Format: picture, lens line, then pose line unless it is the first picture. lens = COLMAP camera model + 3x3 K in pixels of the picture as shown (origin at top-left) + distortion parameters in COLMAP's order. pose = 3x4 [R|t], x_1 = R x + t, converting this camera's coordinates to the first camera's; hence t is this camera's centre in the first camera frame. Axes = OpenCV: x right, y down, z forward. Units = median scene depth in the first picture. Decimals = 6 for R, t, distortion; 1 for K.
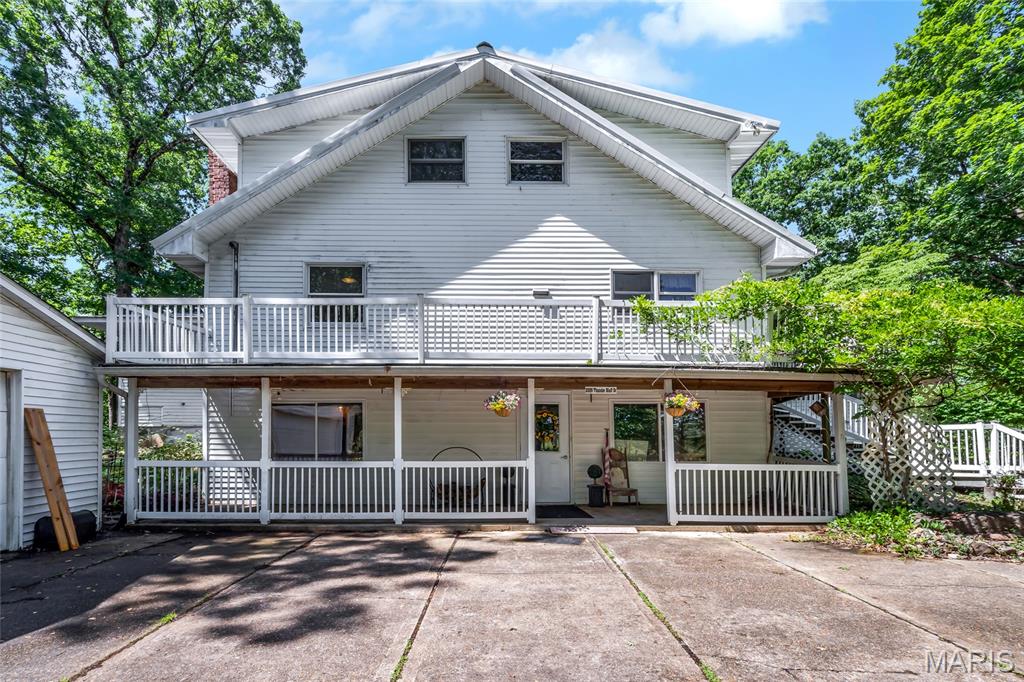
lens RADIAL K [[481.5, 0, 511.9], [0, 481.5, 416.6], [0, 0, 1]] dist [0.001134, 0.000223]
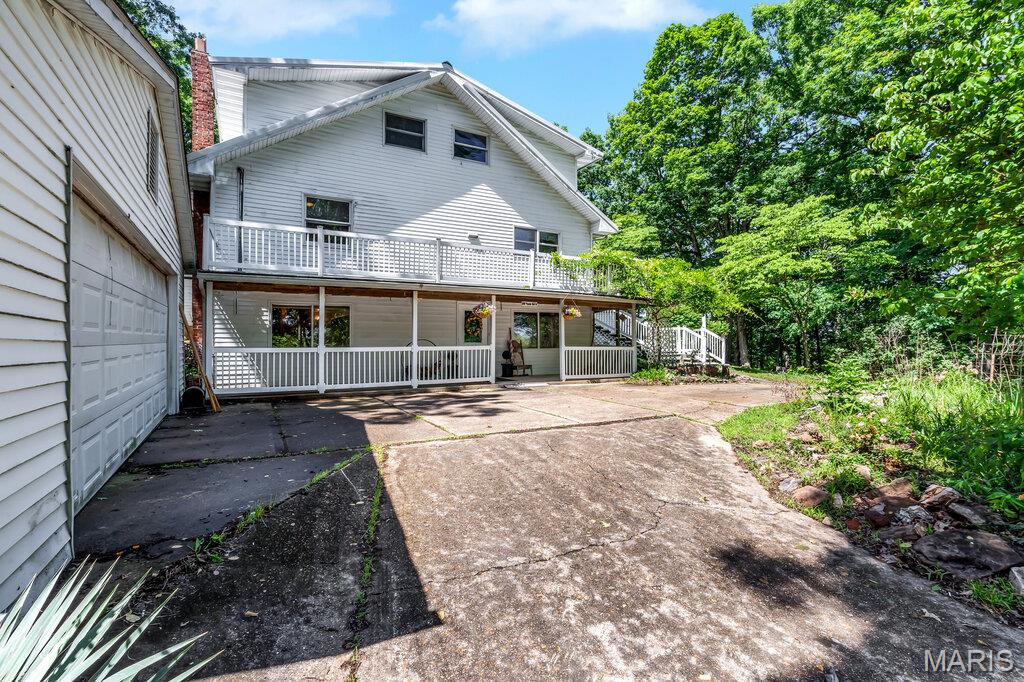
lens RADIAL K [[474.1, 0, 517.5], [0, 474.1, 341.0], [0, 0, 1]] dist [0.000756, 0.000033]
pose [[0.873135, -0.004263, 0.487460, -0.542342], [-0.012044, 0.999468, 0.030315, 0.020720], [-0.487330, -0.032340, 0.872619, -0.360578]]
